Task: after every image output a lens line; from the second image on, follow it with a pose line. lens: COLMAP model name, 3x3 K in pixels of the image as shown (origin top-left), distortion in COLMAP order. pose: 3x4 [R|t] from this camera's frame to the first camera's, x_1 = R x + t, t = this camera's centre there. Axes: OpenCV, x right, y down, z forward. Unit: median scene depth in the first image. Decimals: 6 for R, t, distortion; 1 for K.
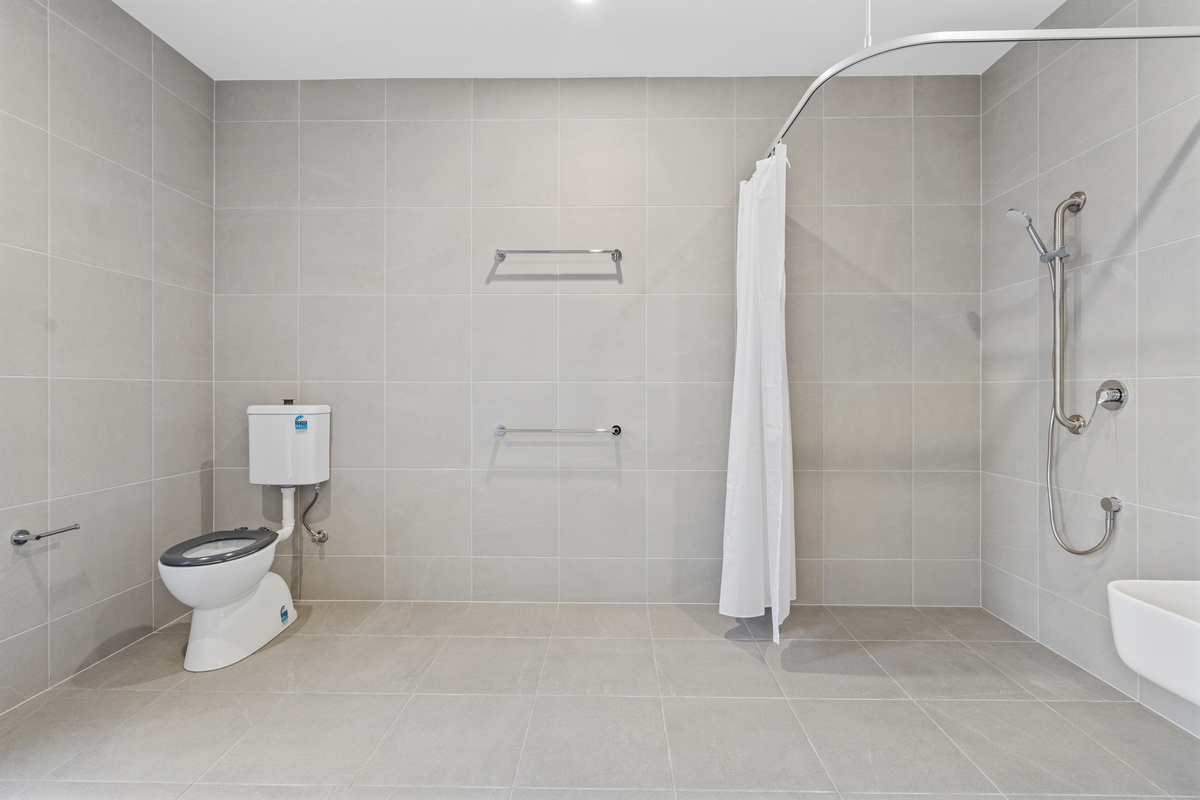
lens RADIAL K [[544.0, 0, 605.0], [0, 544.0, 401.7], [0, 0, 1]] dist [-0.004023, 0.000317]
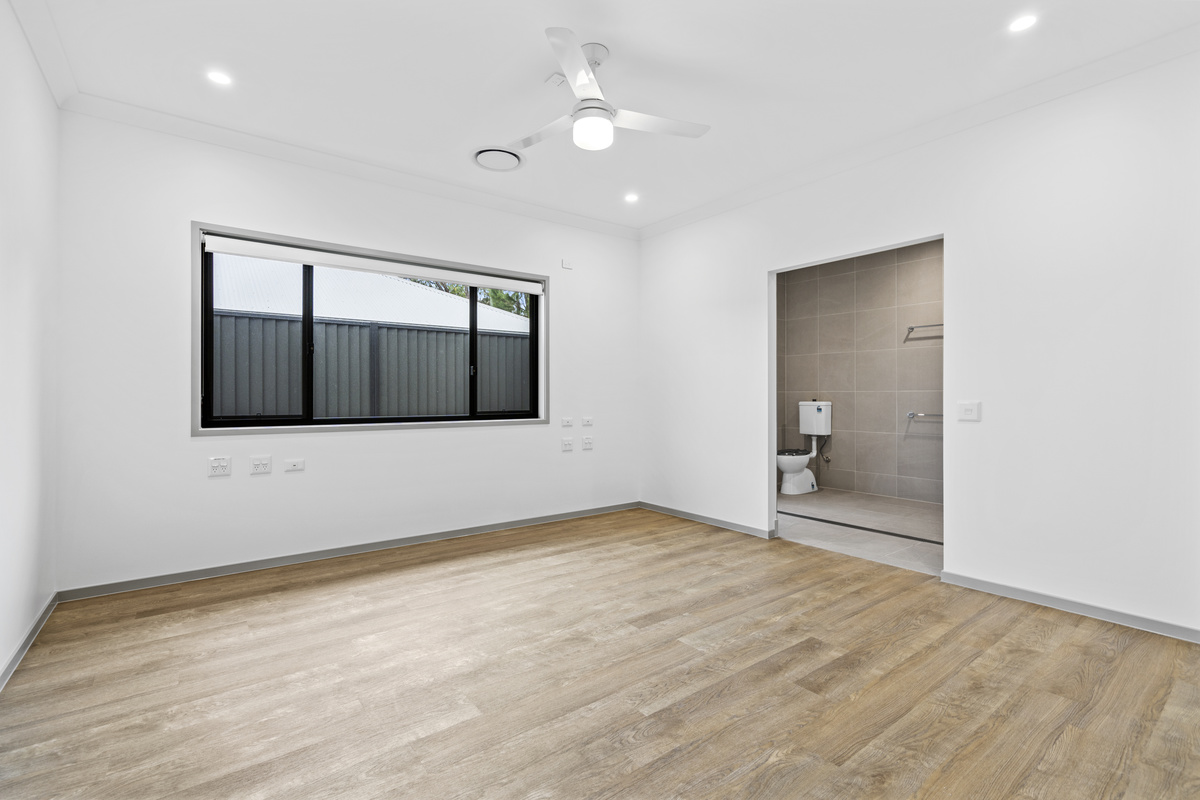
lens RADIAL K [[544.0, 0, 599.4], [0, 544.0, 393.5], [0, 0, 1]] dist [-0.004023, 0.000317]
pose [[0.619092, -0.003364, -0.785311, 0.696309], [-0.002019, 0.999981, -0.005875, -0.012887], [0.785316, 0.005223, 0.619073, -1.199914]]
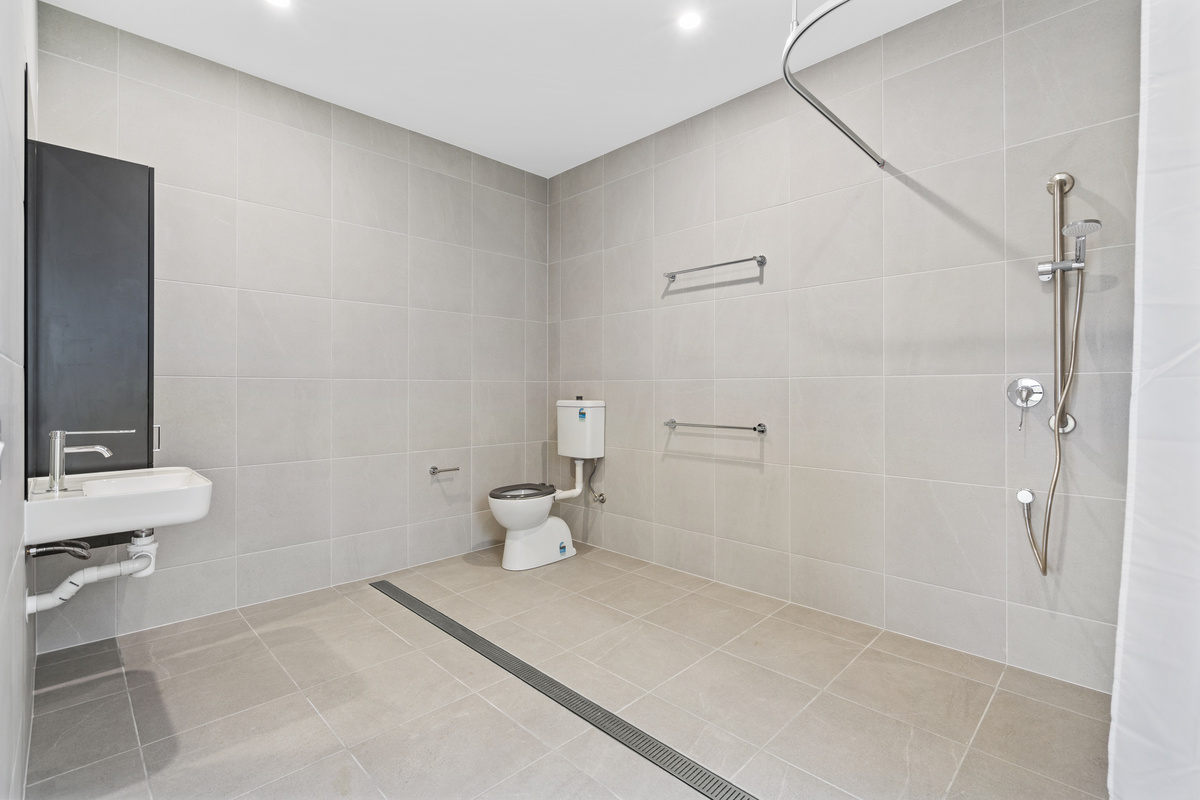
lens RADIAL K [[544.0, 0, 599.1], [0, 544.0, 396.2], [0, 0, 1]] dist [-0.004023, 0.000317]
pose [[0.728704, 0.005224, -0.684809, 0.407812], [-0.007733, 0.999970, -0.000601, -0.003519], [0.684786, 0.005734, 0.728722, 0.025030]]
